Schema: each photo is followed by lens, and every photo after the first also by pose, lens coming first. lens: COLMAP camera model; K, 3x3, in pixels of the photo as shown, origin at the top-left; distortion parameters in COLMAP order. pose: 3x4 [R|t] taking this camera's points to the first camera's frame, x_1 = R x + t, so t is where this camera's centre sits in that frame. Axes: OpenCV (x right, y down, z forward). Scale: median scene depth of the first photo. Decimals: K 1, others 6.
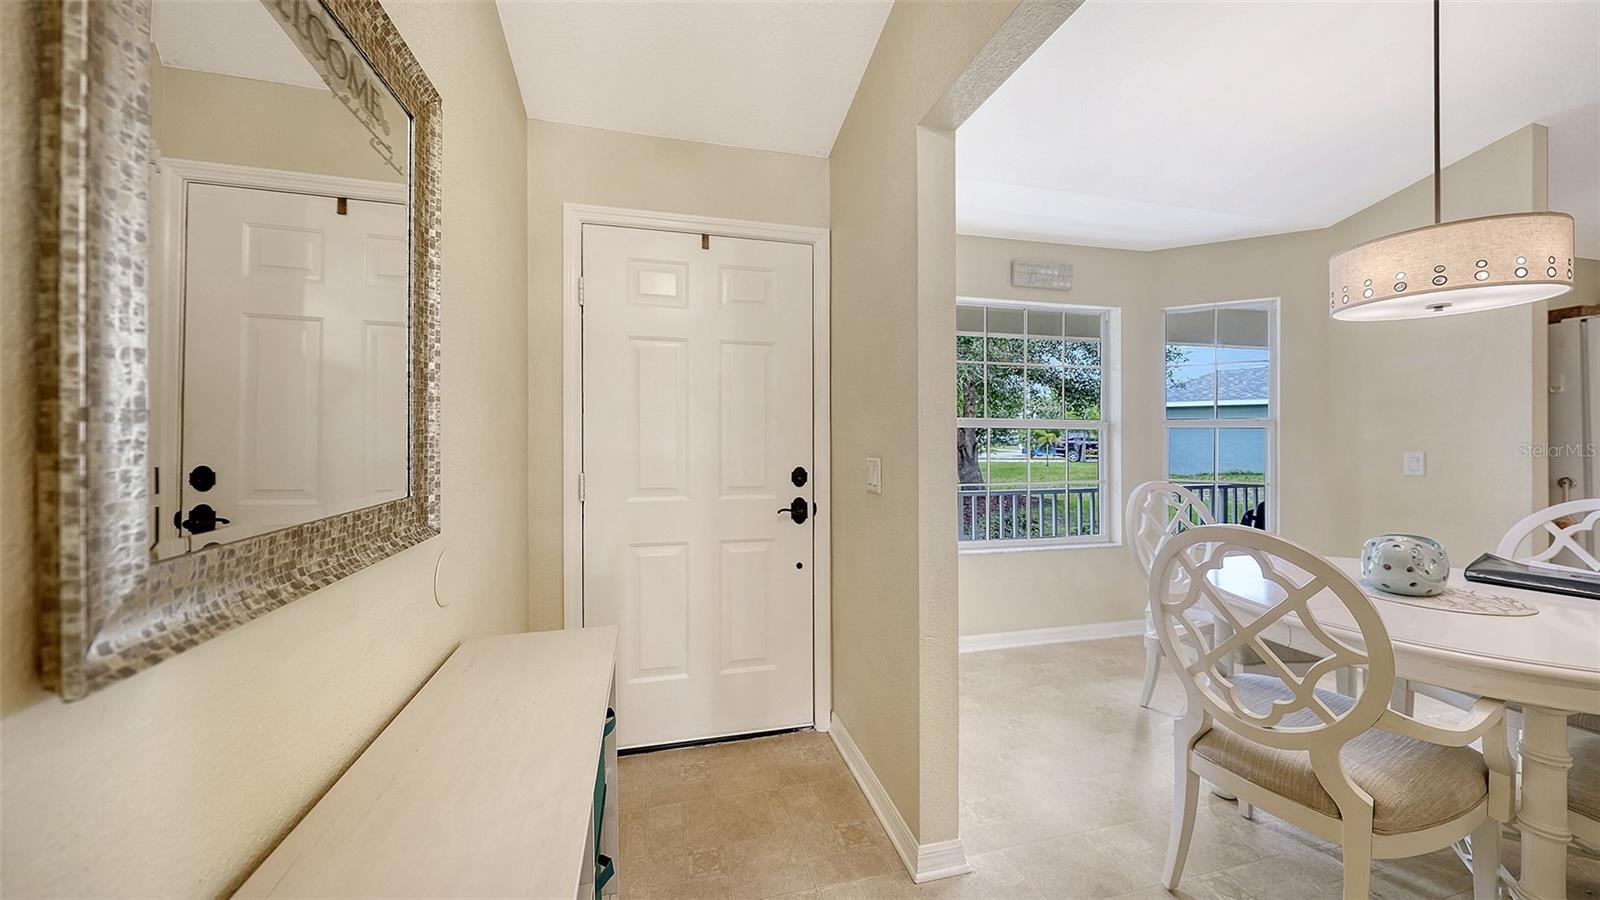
lens RADIAL K [[561.9, 0, 806.5], [0, 561.9, 437.0], [0, 0, 1]] dist [0.003730, -0.000053]
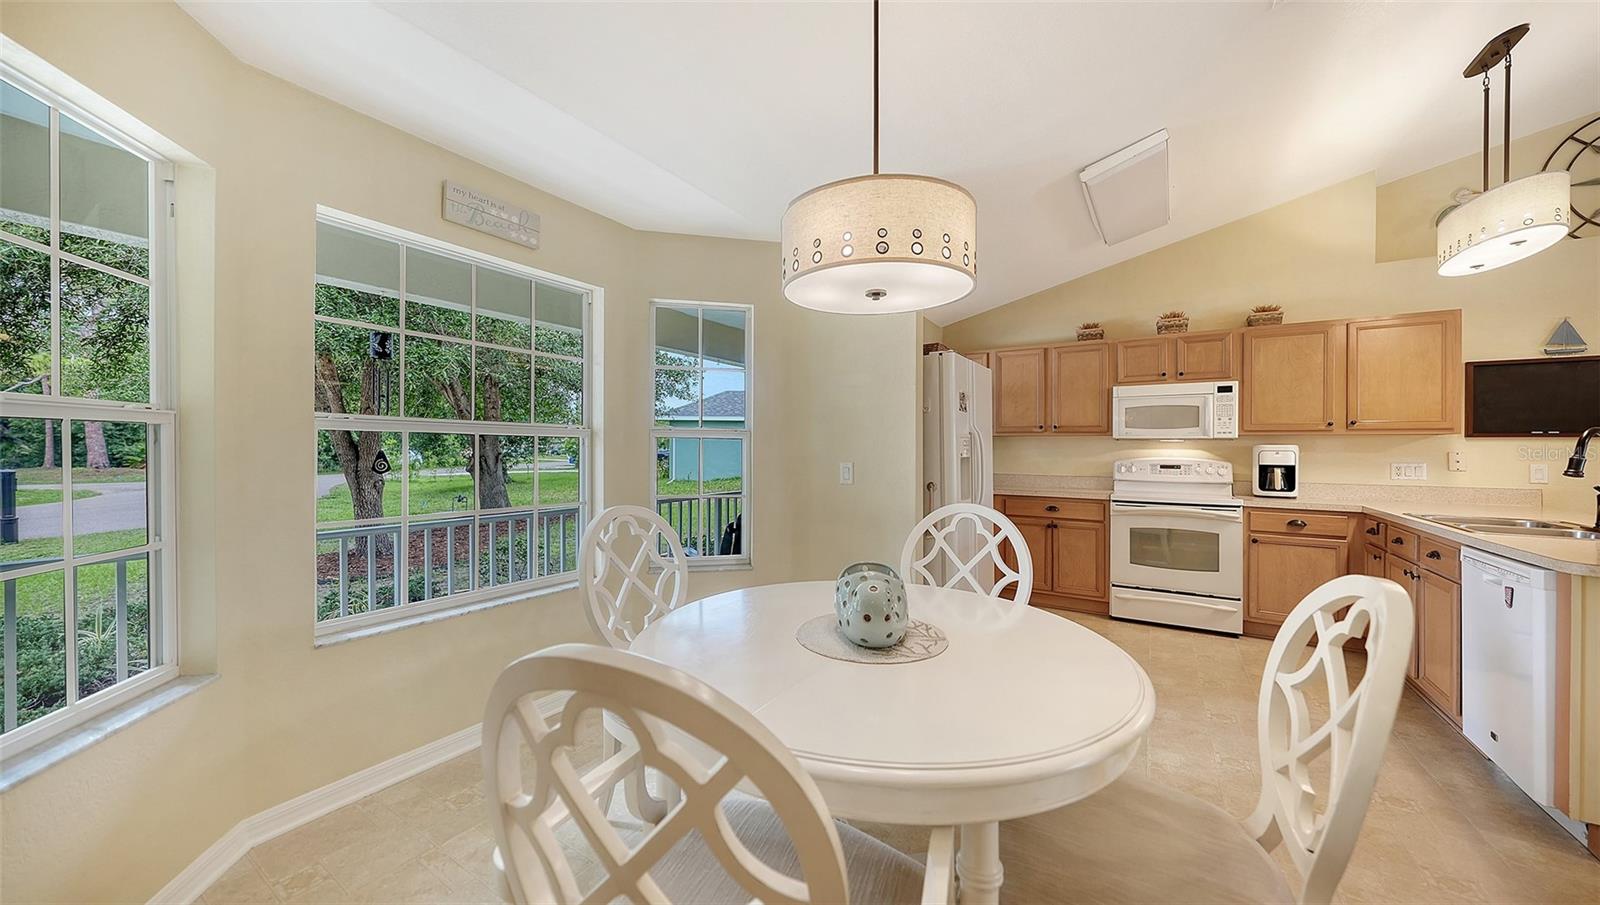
lens RADIAL K [[546.9, 0, 800.0], [0, 546.9, 452.5], [0, 0, 1]] dist [0.010013, 0.000107]
pose [[0.731535, -0.000258, 0.681804, 0.234733], [-0.007056, 0.999944, 0.007949, -0.000341], [-0.681768, -0.010626, 0.731492, 0.233859]]
